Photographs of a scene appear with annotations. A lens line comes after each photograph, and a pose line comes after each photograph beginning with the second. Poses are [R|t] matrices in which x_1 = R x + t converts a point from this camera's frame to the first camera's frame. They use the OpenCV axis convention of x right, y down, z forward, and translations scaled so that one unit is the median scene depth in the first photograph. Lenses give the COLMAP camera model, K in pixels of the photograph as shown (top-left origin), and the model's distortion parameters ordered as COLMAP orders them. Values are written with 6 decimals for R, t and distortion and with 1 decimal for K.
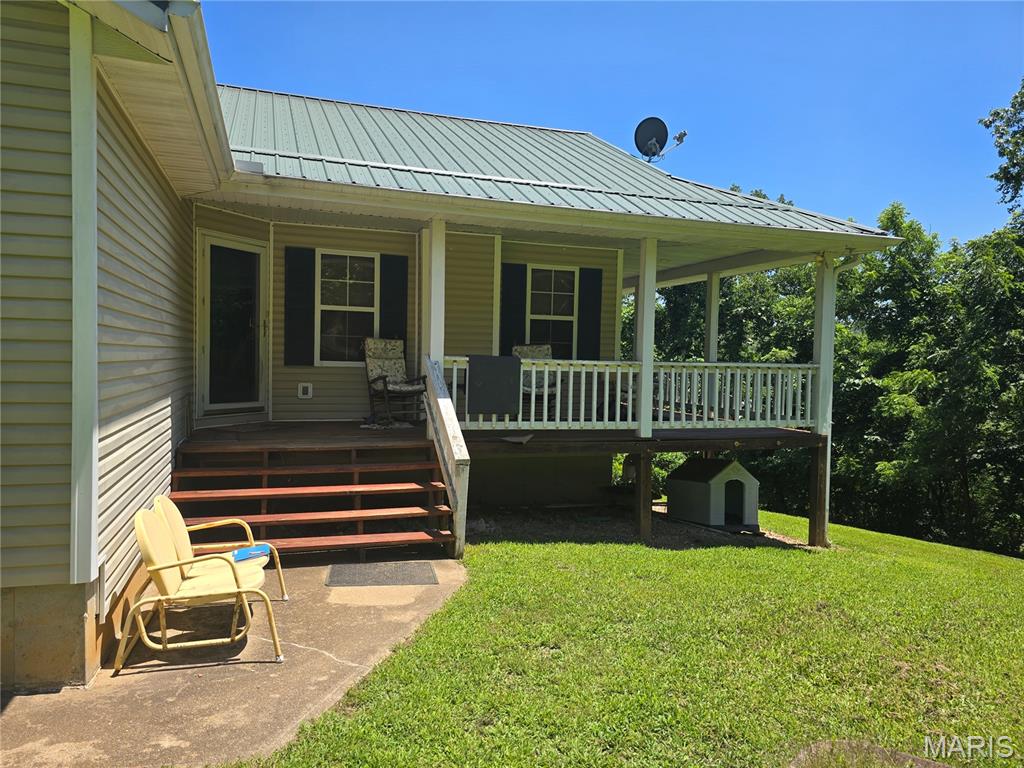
lens RADIAL K [[690.8, 0, 504.5], [0, 690.8, 377.6], [0, 0, 1]] dist [0.026402, -0.017448]
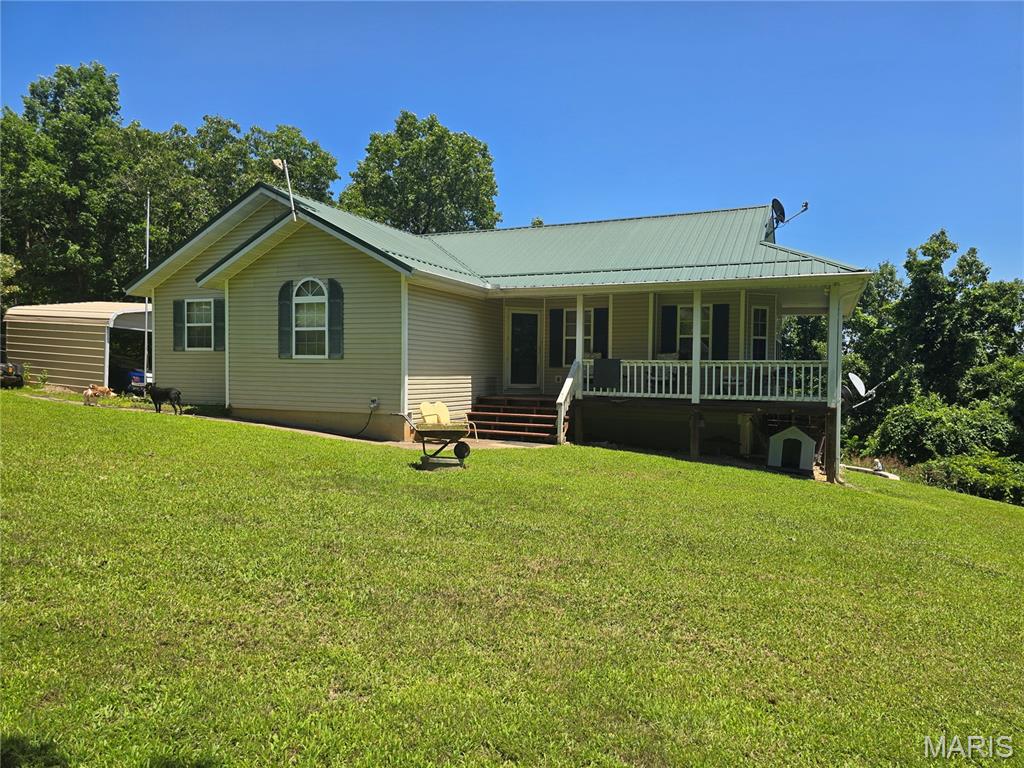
lens RADIAL K [[690.8, 0, 516.1], [0, 690.8, 391.9], [0, 0, 1]] dist [0.026402, -0.017448]
pose [[0.734296, 0.006545, -0.678798, 1.056080], [-0.015479, 0.999855, -0.007105, 0.076318], [0.678653, 0.015724, 0.734291, -0.600865]]
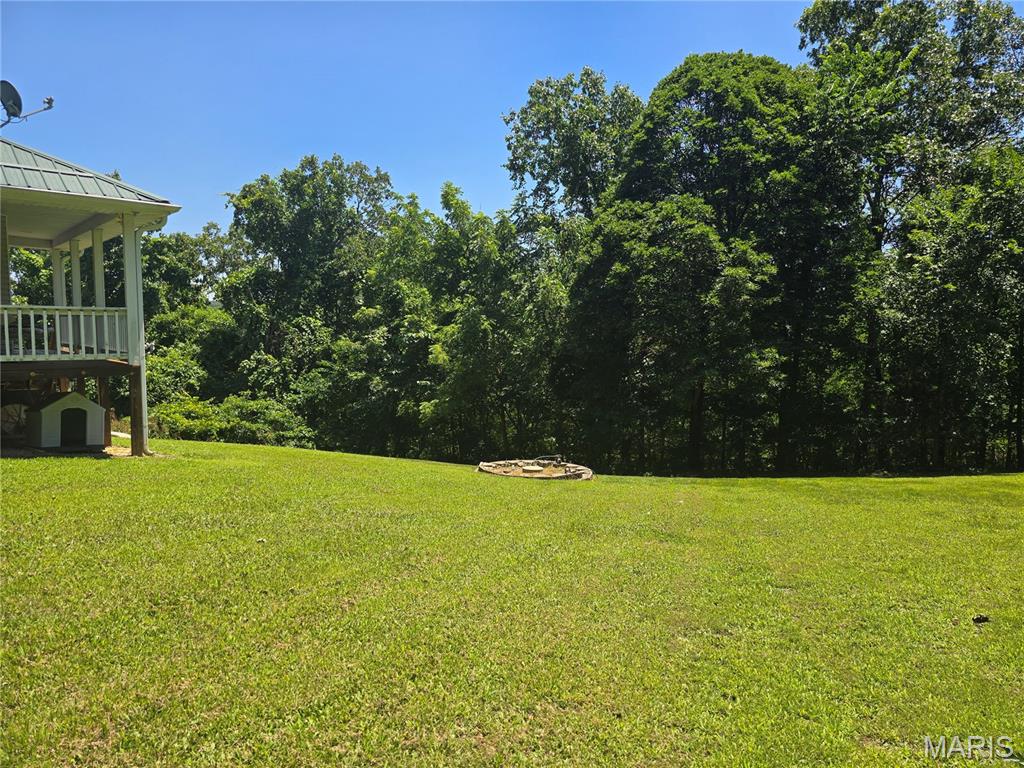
lens RADIAL K [[690.8, 0, 516.2], [0, 690.8, 384.6], [0, 0, 1]] dist [0.026402, -0.017448]
pose [[0.920656, -0.041771, 0.388135, 0.652894], [0.018832, 0.997854, 0.062719, 0.056814], [-0.389921, -0.050433, 0.919466, -0.425759]]
